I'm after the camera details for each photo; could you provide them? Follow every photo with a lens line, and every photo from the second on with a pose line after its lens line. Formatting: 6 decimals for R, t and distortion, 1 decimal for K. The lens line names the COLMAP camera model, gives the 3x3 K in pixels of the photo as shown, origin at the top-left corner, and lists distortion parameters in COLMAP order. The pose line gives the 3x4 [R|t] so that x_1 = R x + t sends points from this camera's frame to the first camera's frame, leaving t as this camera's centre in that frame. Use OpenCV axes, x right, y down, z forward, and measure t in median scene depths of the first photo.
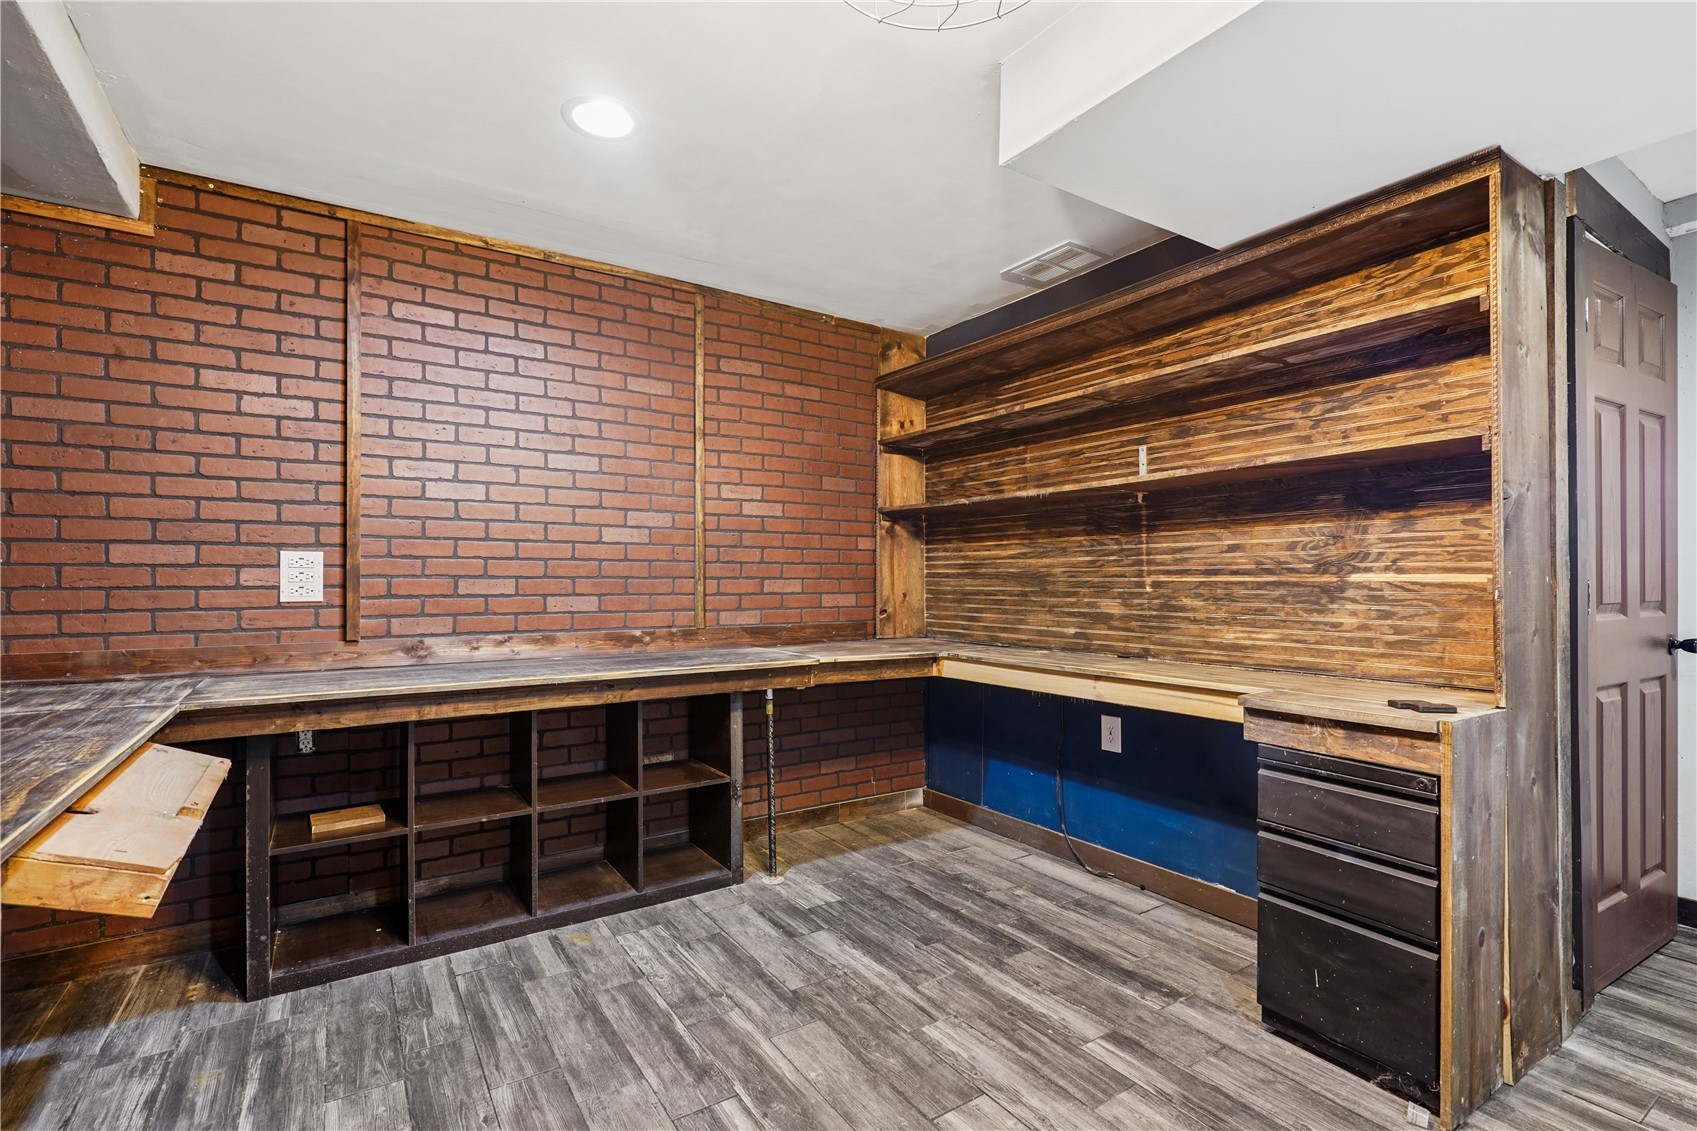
lens RADIAL K [[787.1, 0, 845.5], [0, 787.1, 570.9], [0, 0, 1]] dist [-0.000916, -0.000116]
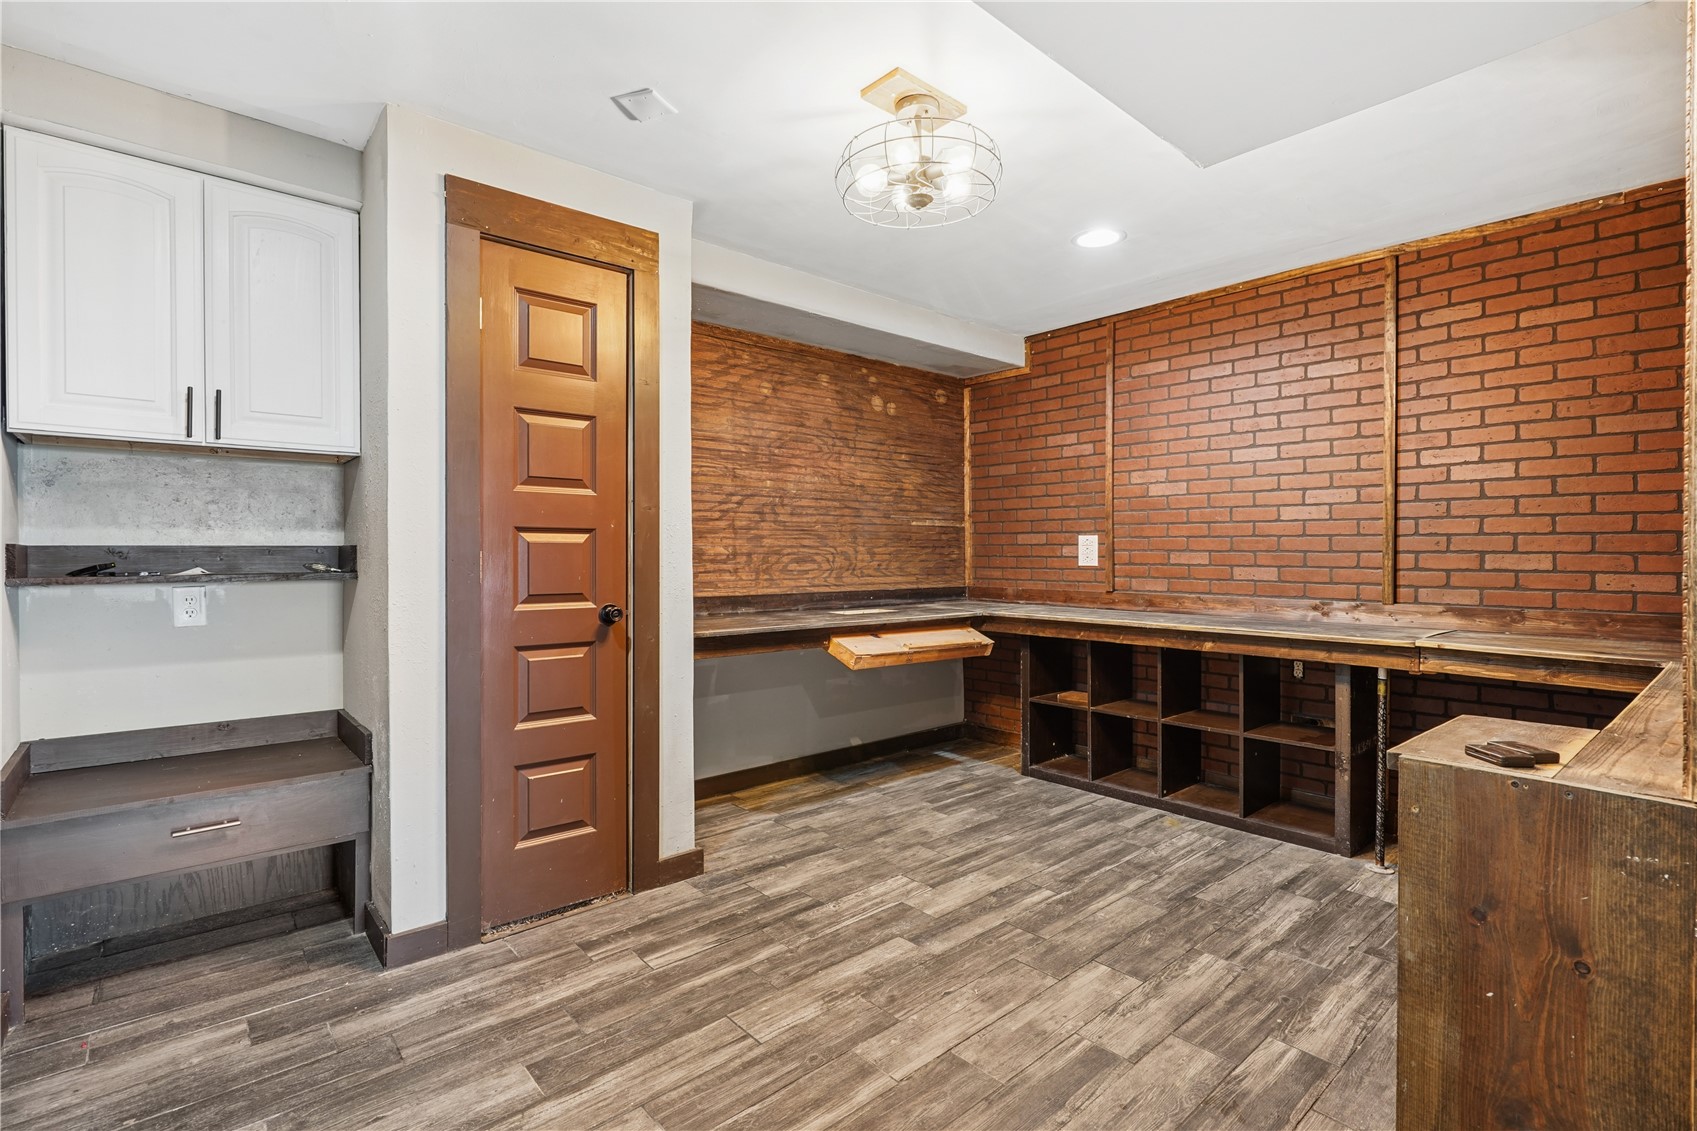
lens RADIAL K [[787.1, 0, 842.1], [0, 787.1, 560.3], [0, 0, 1]] dist [-0.000916, -0.000116]
pose [[0.131317, 0.008428, -0.991305, 0.928602], [0.002907, 0.999956, 0.008887, 0.011794], [0.991336, -0.004048, 0.131286, 0.284942]]
